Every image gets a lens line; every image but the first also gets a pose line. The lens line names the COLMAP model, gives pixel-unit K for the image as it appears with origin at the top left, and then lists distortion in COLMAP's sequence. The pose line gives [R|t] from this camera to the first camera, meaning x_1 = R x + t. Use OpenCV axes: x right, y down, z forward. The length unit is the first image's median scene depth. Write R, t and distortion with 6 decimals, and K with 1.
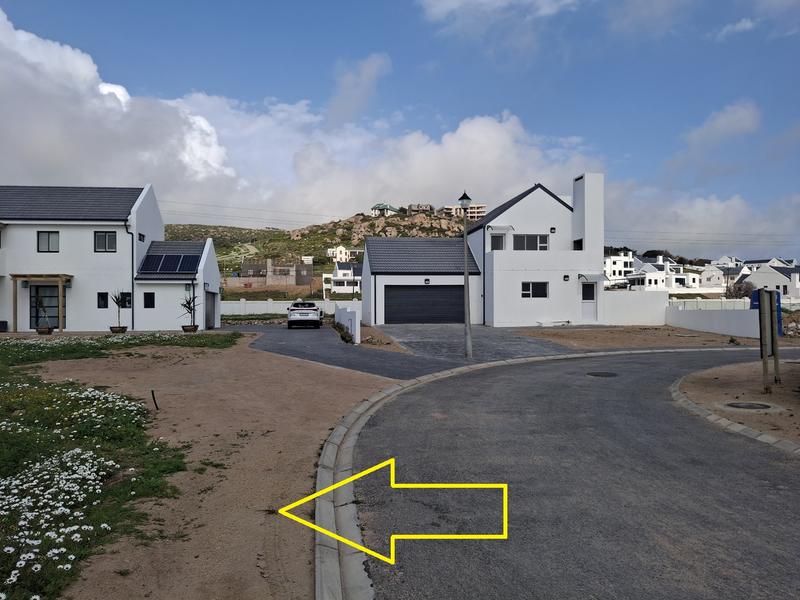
lens RADIAL K [[595.3, 0, 395.8], [0, 595.3, 304.0], [0, 0, 1]] dist [0.004613, -0.044435]
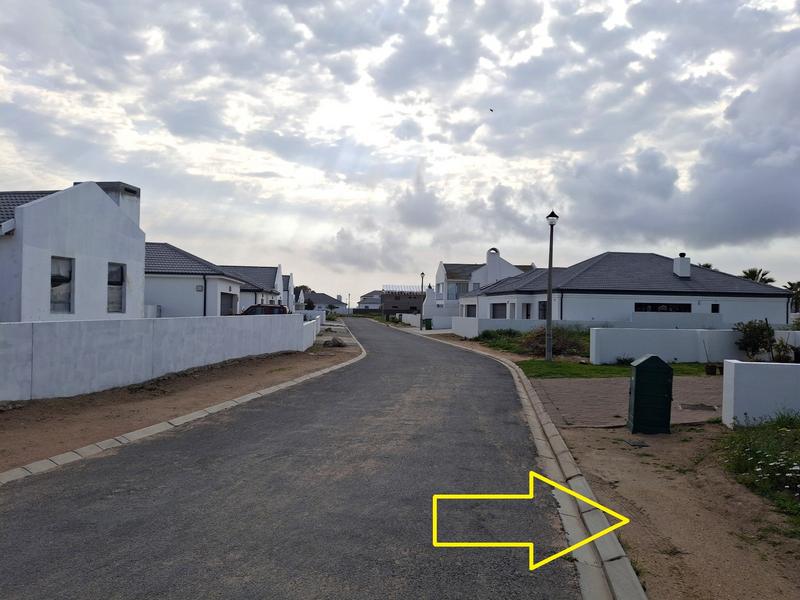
lens RADIAL K [[595.3, 0, 395.8], [0, 595.3, 304.0], [0, 0, 1]] dist [0.004613, -0.044435]
pose [[-0.953684, -0.008778, 0.300684, -0.073687], [-0.013776, 0.999800, -0.014505, 0.008443], [-0.300496, -0.017976, -0.953614, 1.755454]]
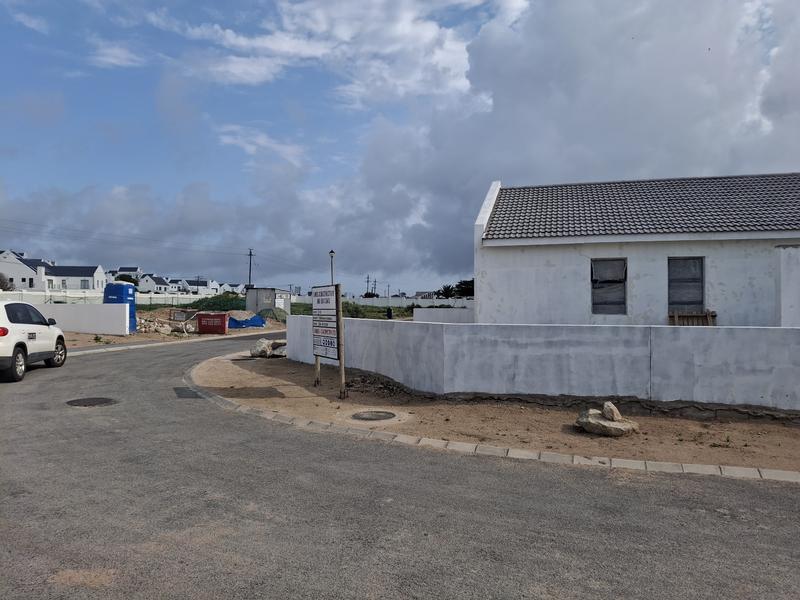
lens RADIAL K [[595.3, 0, 395.8], [0, 595.3, 304.0], [0, 0, 1]] dist [0.004613, -0.044435]
pose [[0.384171, 0.005832, 0.923244, -0.345802], [-0.016909, 0.999857, 0.000720, 0.006442], [-0.923107, -0.015888, 0.384214, 1.085172]]
